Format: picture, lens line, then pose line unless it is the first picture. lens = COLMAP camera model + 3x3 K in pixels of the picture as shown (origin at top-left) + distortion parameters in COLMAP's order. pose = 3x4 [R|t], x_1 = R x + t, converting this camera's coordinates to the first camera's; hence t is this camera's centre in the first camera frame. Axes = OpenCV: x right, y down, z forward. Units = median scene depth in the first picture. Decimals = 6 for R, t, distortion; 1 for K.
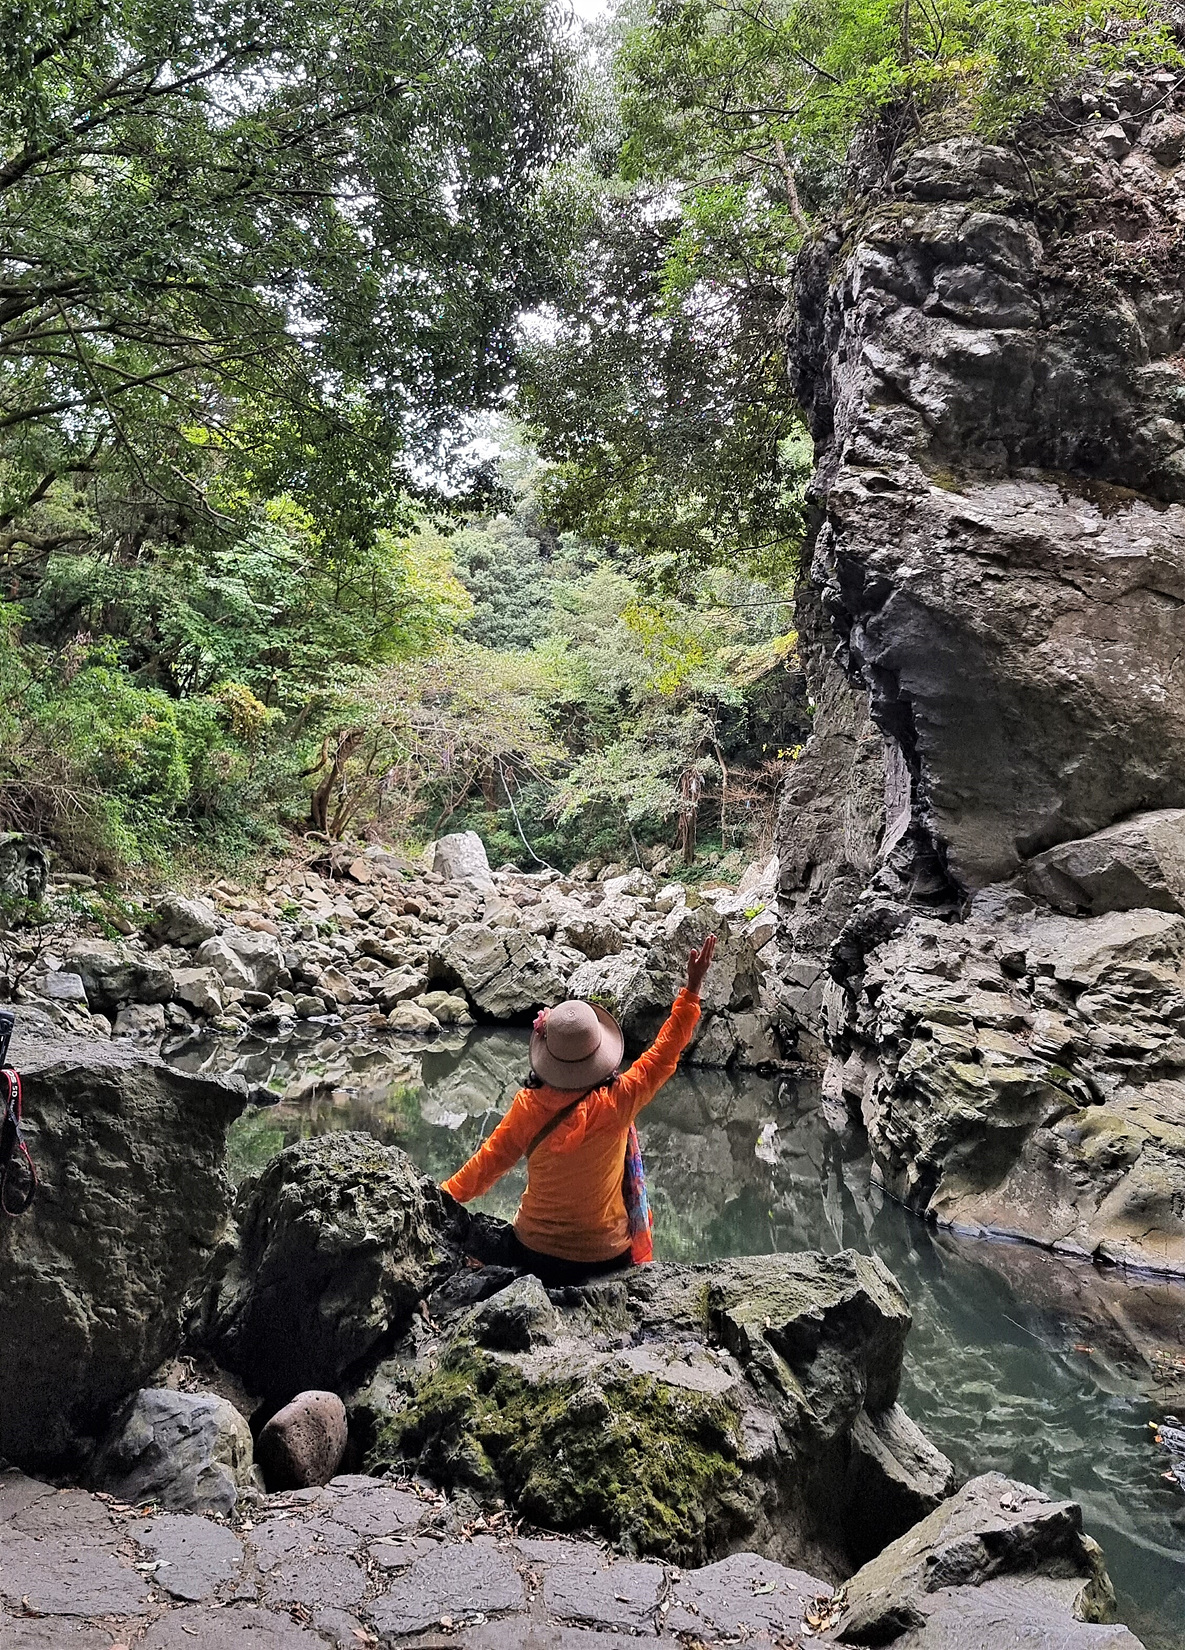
lens RADIAL K [[1452.1, 0, 563.9], [0, 1452.1, 621.3], [0, 0, 1]] dist [0.102316, -0.090826]
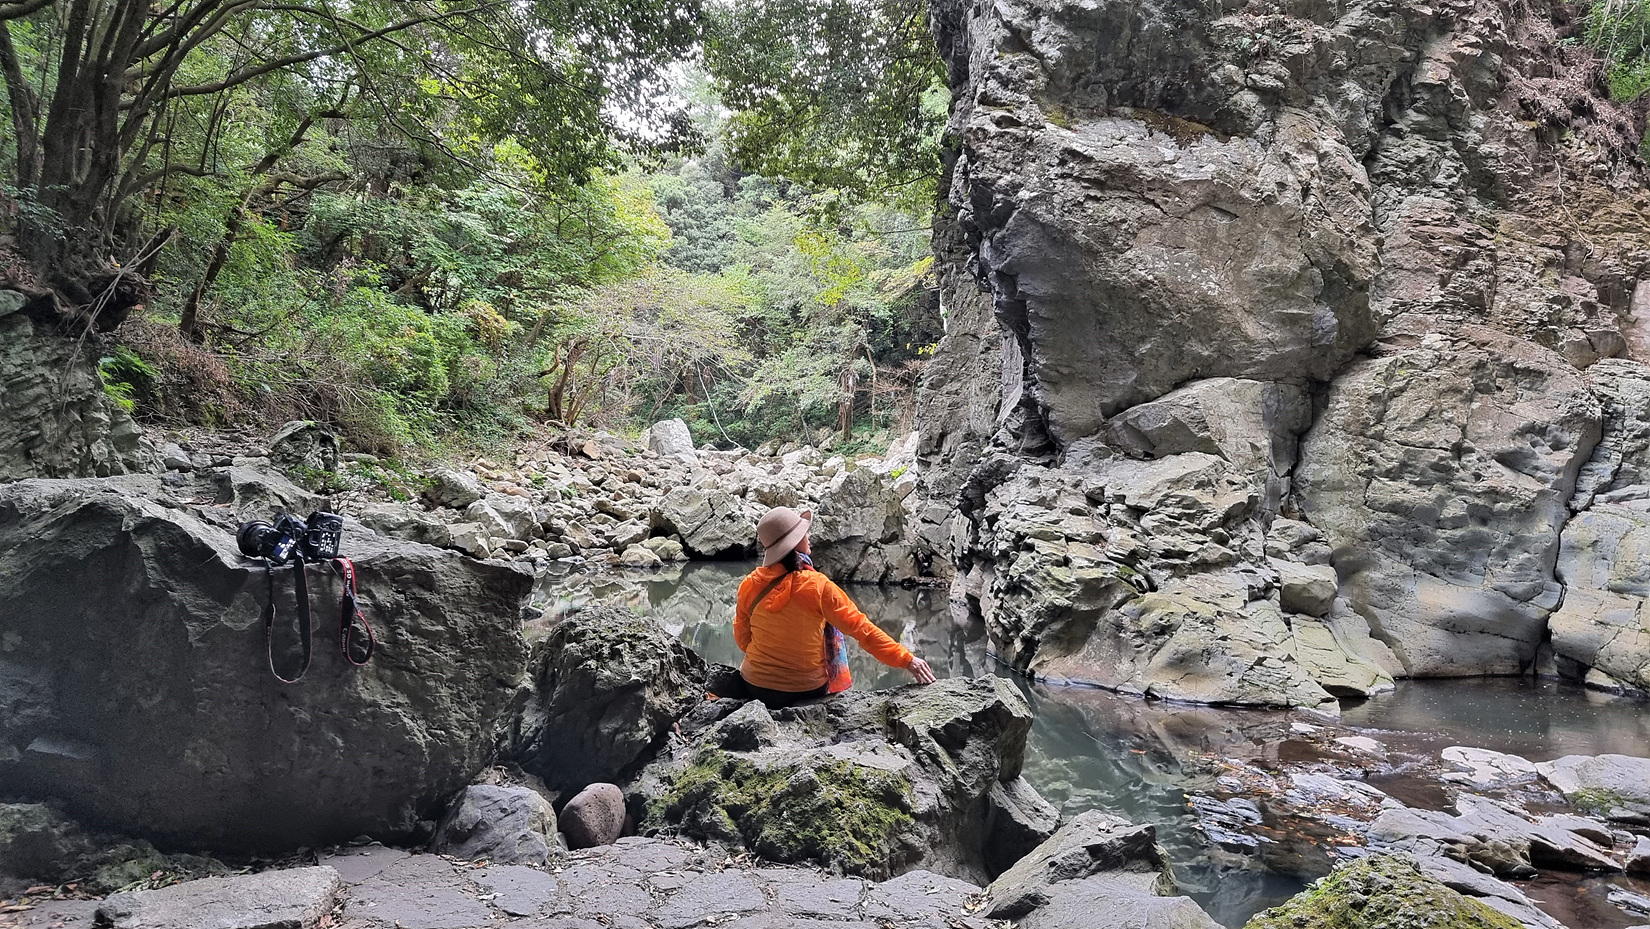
lens RADIAL K [[1136.3, 0, 835.7], [0, 1136.3, 476.4], [0, 0, 1]] dist [0.117919, -0.153946]
pose [[0.996860, -0.024045, 0.075451, -0.007748], [0.009213, 0.981534, 0.191066, 0.013827], [-0.078651, -0.189771, 0.978673, 0.003934]]
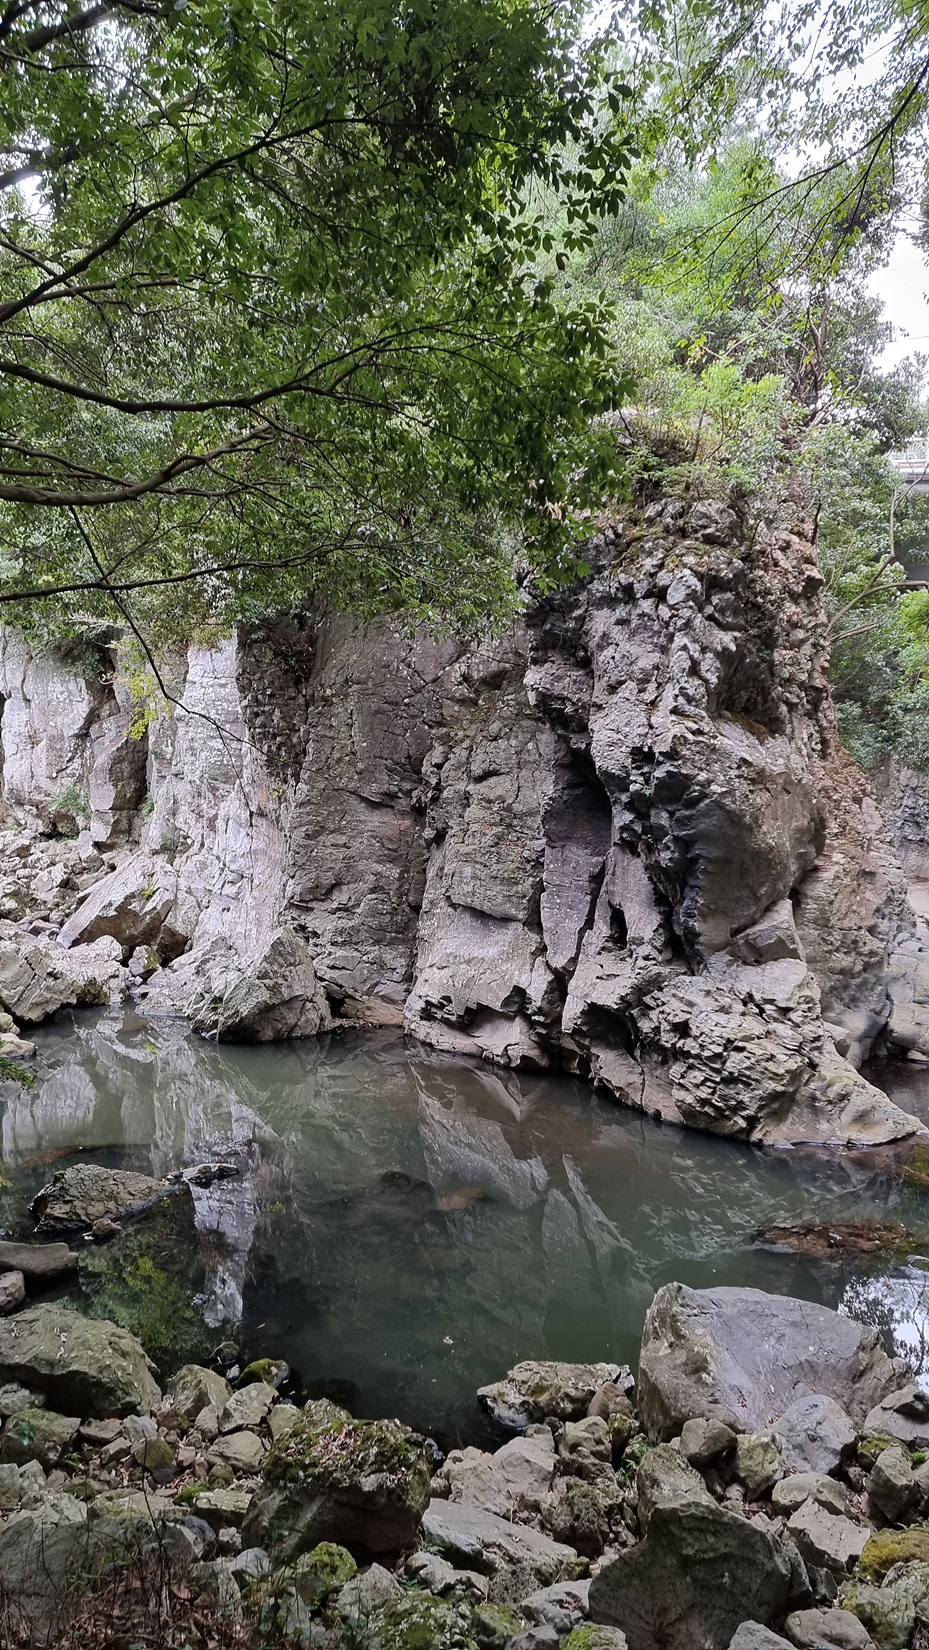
lens RADIAL K [[1136.3, 0, 461.1], [0, 1136.3, 810.3], [0, 0, 1]] dist [0.117919, -0.153946]
pose [[0.688303, -0.087748, 0.720097, -0.918405], [-0.100076, 0.971680, 0.214062, -0.260850], [-0.718487, -0.219404, 0.660029, 0.326090]]
